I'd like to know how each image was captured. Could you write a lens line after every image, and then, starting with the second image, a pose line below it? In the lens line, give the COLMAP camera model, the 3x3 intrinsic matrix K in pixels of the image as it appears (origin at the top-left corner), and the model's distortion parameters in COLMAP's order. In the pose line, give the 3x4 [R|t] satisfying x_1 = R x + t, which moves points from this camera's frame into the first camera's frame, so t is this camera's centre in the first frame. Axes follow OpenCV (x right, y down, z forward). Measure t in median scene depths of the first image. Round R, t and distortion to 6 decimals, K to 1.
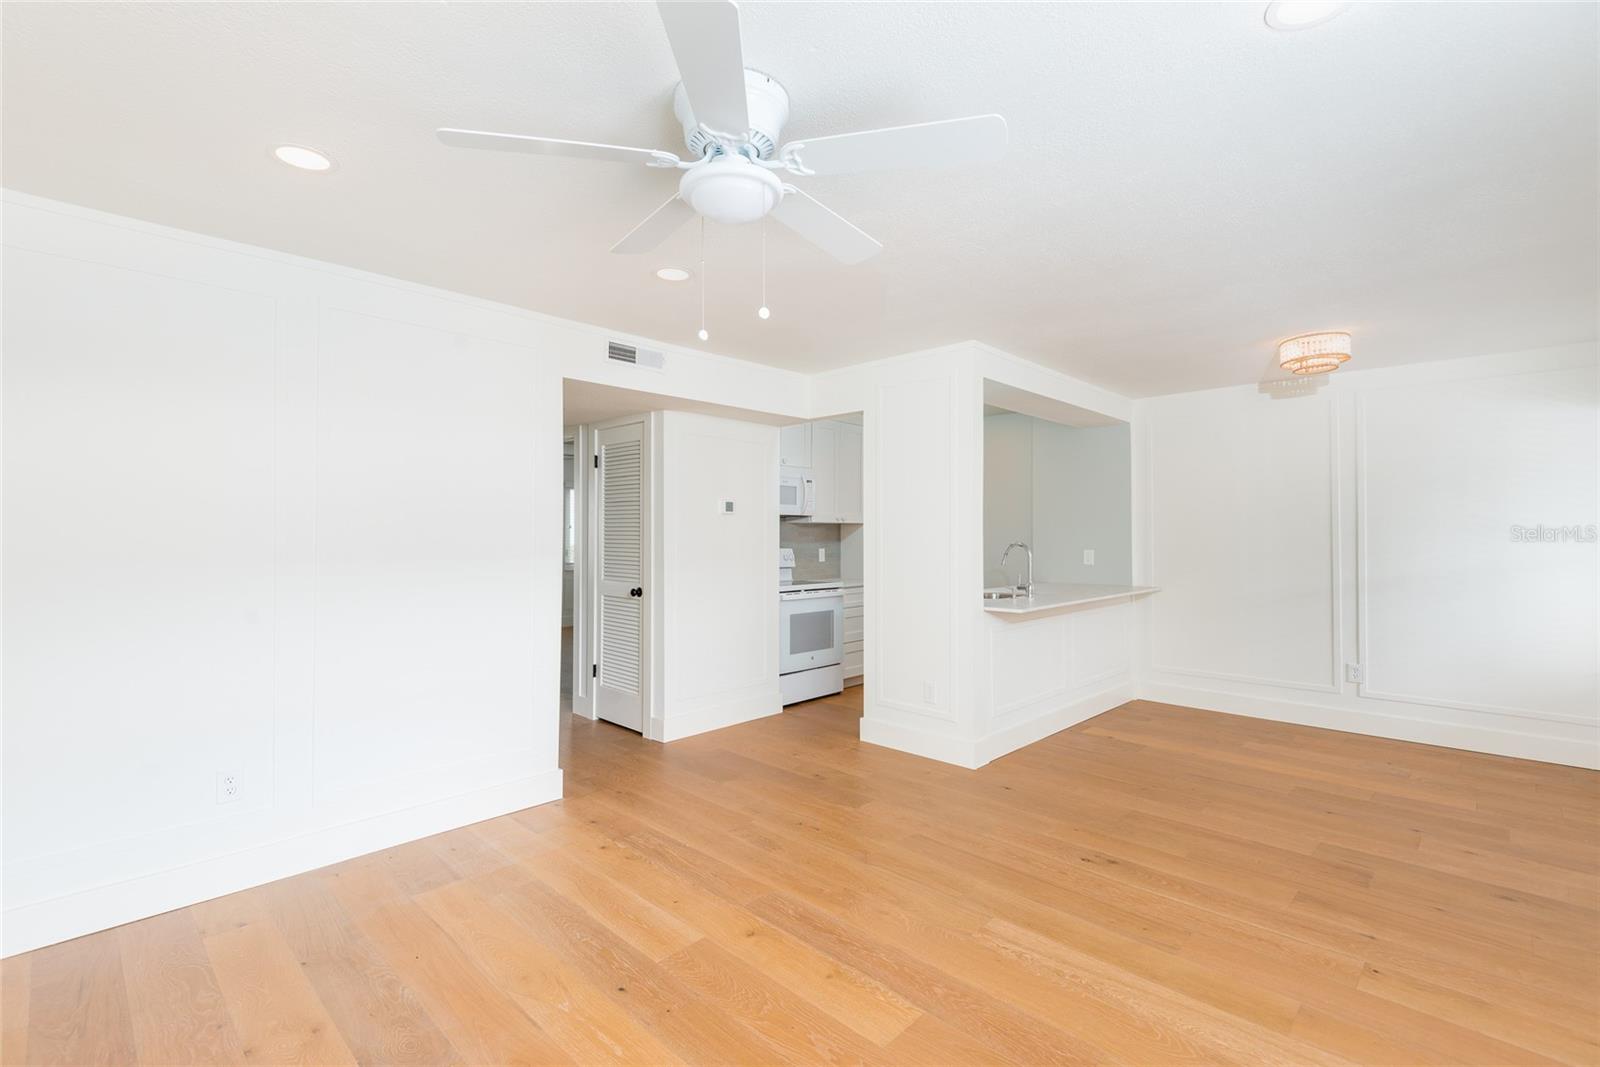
lens RADIAL K [[721.8, 0, 796.8], [0, 721.8, 530.7], [0, 0, 1]] dist [0.004695, -0.003279]
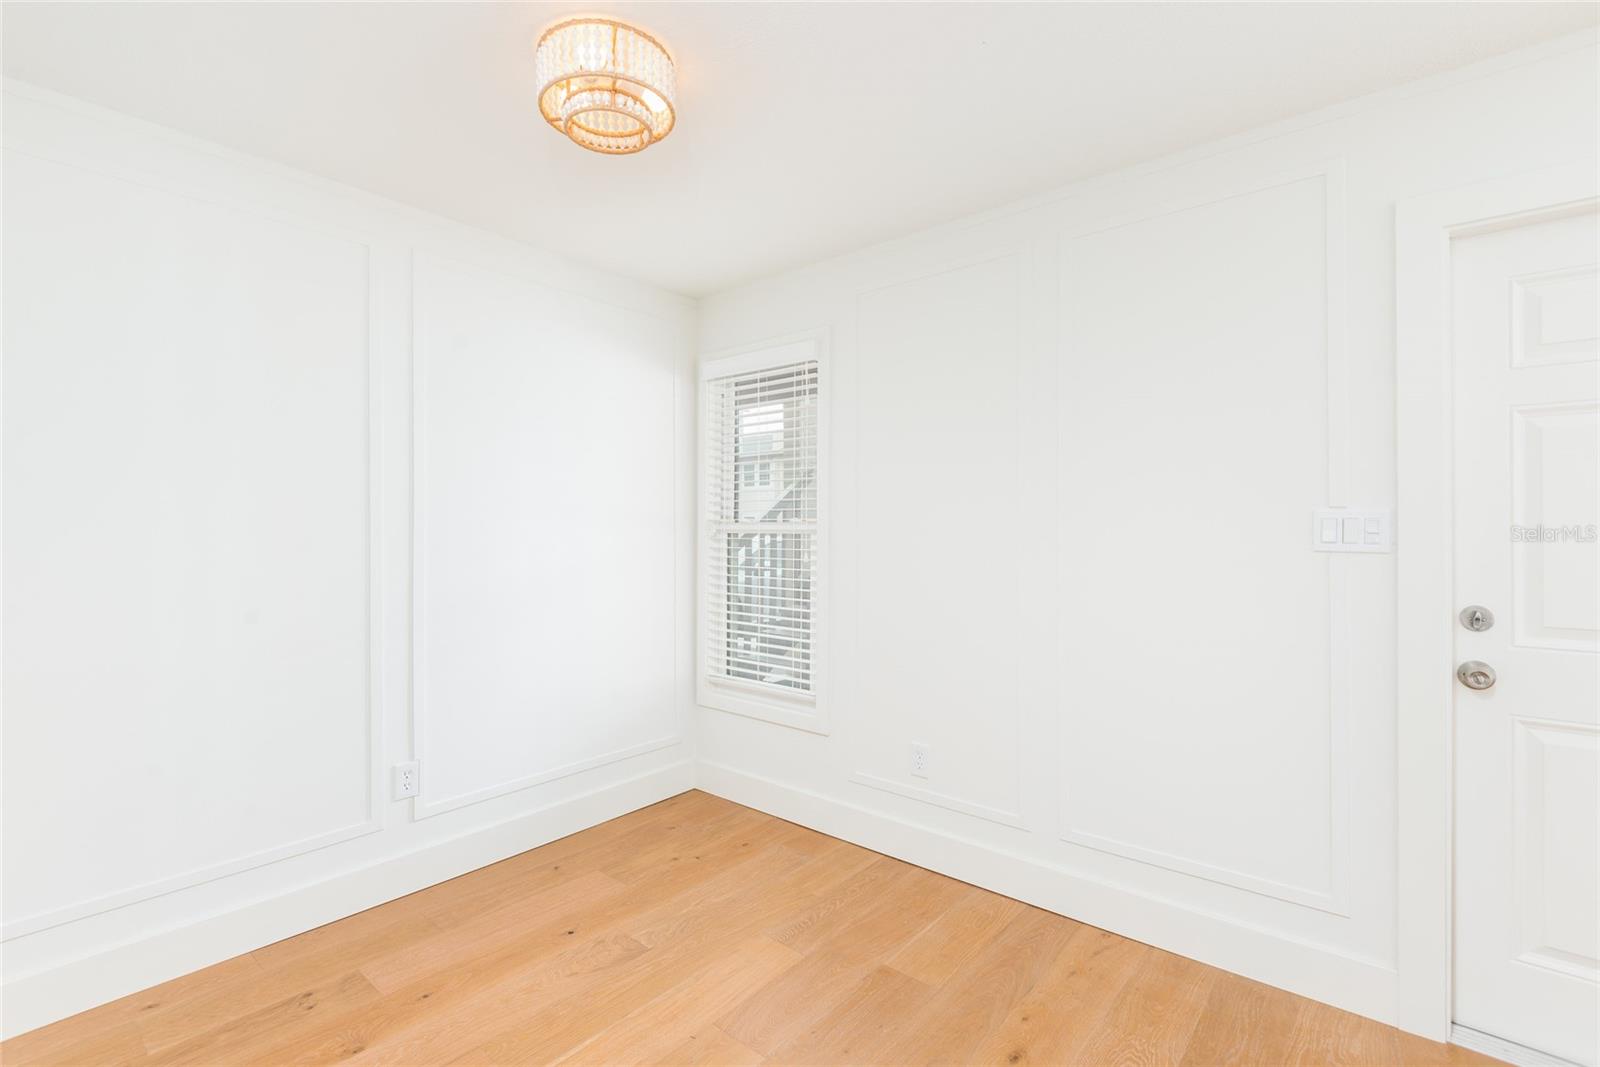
lens RADIAL K [[721.8, 0, 796.4], [0, 721.8, 536.0], [0, 0, 1]] dist [0.004695, -0.003279]
pose [[-0.054337, -0.011630, 0.998455, 0.246013], [0.004101, 0.999921, 0.011870, 0.015558], [-0.998514, 0.004740, -0.054285, 0.779931]]
